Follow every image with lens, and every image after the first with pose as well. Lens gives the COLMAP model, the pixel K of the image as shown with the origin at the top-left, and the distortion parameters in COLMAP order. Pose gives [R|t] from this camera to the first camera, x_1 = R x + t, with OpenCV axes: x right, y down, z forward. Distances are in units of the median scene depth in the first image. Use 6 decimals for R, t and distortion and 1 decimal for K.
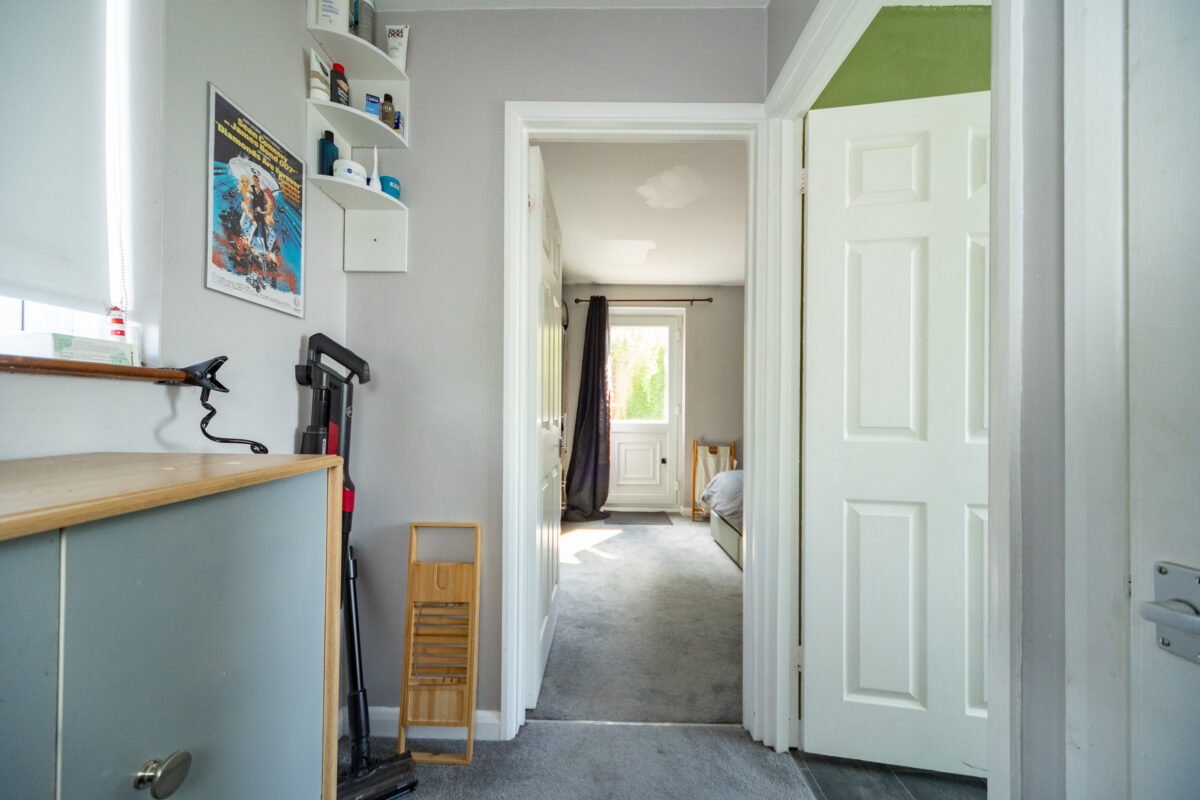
lens RADIAL K [[413.4, 0, 599.2], [0, 413.4, 406.7], [0, 0, 1]] dist [0.000133, -0.000144]
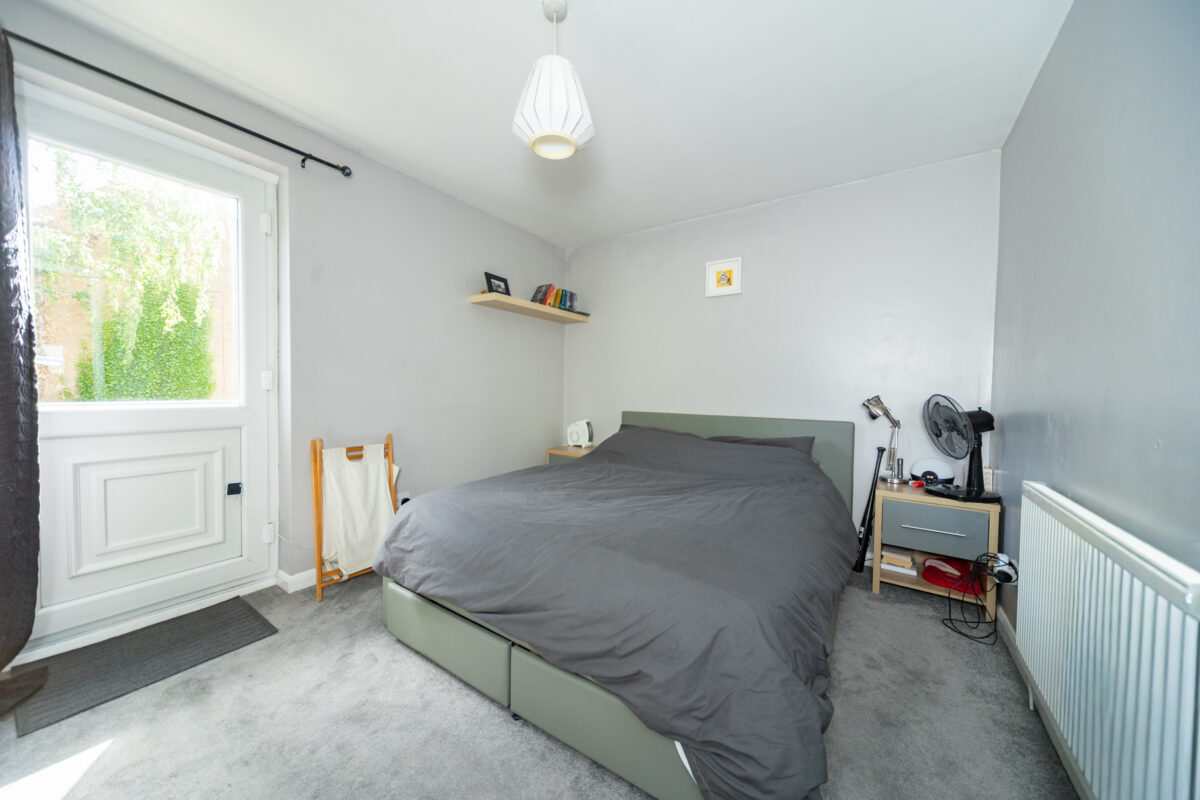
lens RADIAL K [[413.4, 0, 596.5], [0, 413.4, 399.9], [0, 0, 1]] dist [0.000133, -0.000144]
pose [[0.569645, -0.022833, 0.821573, 0.010546], [-0.018271, 0.999015, 0.040433, 0.006549], [-0.821687, -0.038043, 0.568667, 0.428175]]
